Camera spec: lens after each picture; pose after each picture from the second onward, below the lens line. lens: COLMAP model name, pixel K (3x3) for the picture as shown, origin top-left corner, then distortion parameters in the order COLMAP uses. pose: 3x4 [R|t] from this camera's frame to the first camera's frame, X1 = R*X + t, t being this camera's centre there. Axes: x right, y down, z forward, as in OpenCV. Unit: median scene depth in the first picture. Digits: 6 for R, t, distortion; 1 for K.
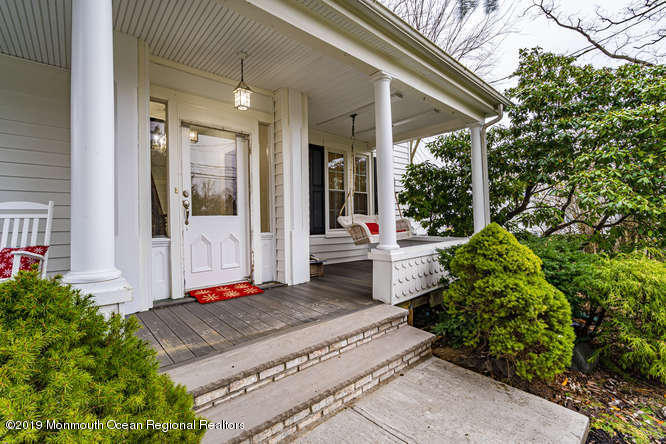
lens RADIAL K [[310.7, 0, 337.8], [0, 310.7, 217.5], [0, 0, 1]] dist [-0.004526, 0.000542]
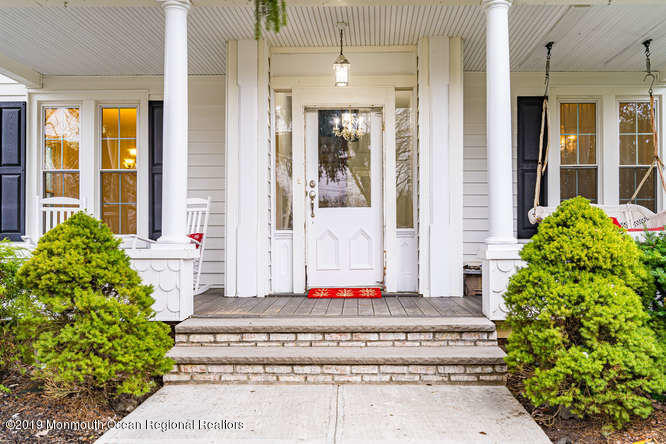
lens RADIAL K [[591.0, 0, 331.3], [0, 591.0, 225.7], [0, 0, 1]] dist [0.000796, -0.001887]
pose [[0.711395, -0.013055, -0.702671, 0.935719], [0.002561, 0.999869, -0.015984, 0.090237], [0.702788, 0.009572, 0.711335, -0.252489]]
